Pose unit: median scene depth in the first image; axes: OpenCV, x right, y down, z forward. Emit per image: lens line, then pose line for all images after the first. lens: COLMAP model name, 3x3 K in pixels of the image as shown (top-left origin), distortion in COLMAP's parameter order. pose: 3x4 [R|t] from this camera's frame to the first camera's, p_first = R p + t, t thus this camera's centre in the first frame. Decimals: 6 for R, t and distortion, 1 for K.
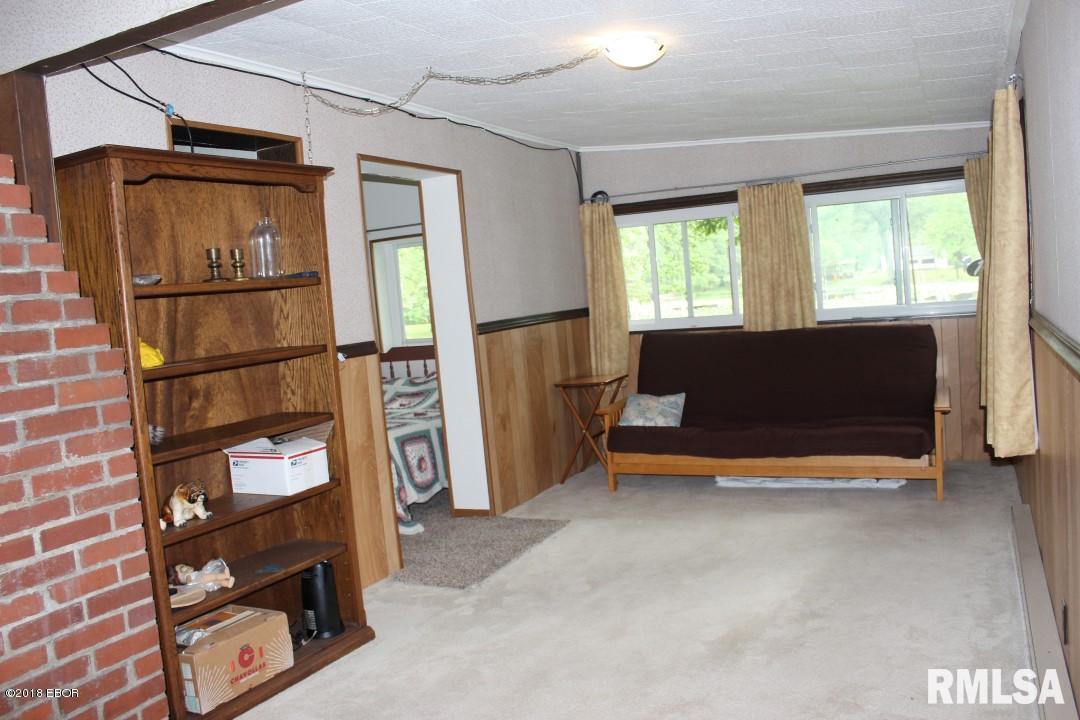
lens RADIAL K [[910.8, 0, 540.0], [0, 910.8, 360.0], [0, 0, 1]] dist [-0.162176, 0.177770]
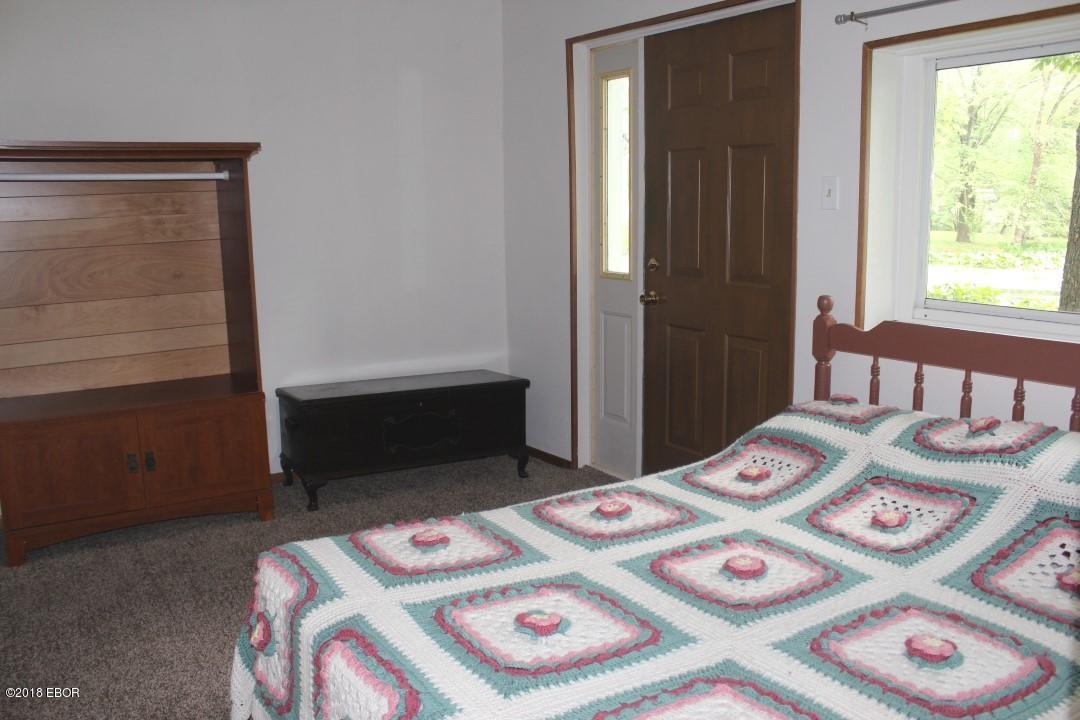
lens RADIAL K [[910.8, 0, 540.0], [0, 910.8, 360.0], [0, 0, 1]] dist [-0.162176, 0.177770]
pose [[0.846478, 0.166326, -0.505776, -0.091663], [-0.103610, 0.983251, 0.149942, -0.039914], [0.522244, -0.074519, 0.849534, 0.593804]]
